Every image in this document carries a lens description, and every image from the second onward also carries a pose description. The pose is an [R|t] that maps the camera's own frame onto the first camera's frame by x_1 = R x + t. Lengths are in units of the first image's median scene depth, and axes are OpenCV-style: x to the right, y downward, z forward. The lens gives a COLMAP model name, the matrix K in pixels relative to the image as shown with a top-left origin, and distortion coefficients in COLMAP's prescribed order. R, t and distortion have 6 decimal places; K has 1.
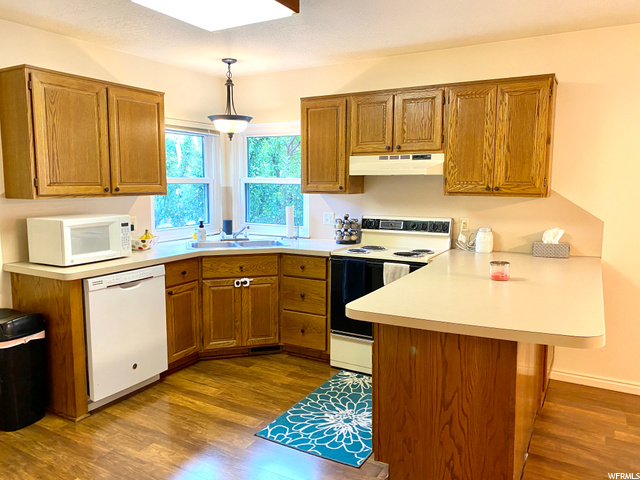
lens RADIAL K [[499.6, 0, 295.6], [0, 499.6, 230.5], [0, 0, 1]] dist [0.006170, 0.000468]
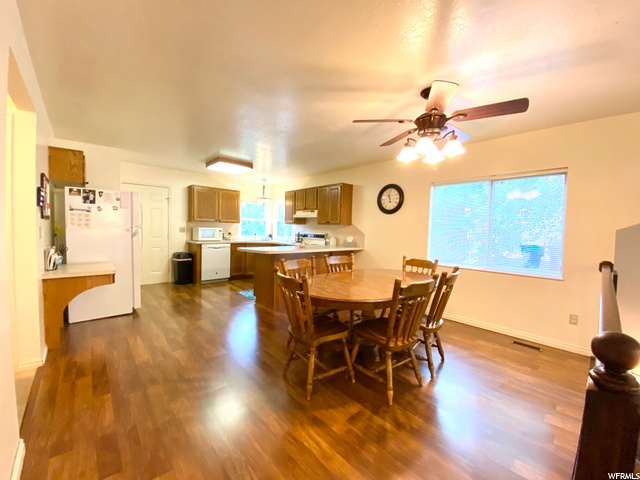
lens RADIAL K [[262.2, 0, 320.0], [0, 262.2, 240.0], [0, 0, 1]] dist [0.024587, -0.023107]
pose [[0.955932, 0.037459, -0.291190, 0.769434], [-0.055283, 0.997051, -0.053223, 0.100697], [0.288338, 0.066975, 0.955184, -0.448618]]
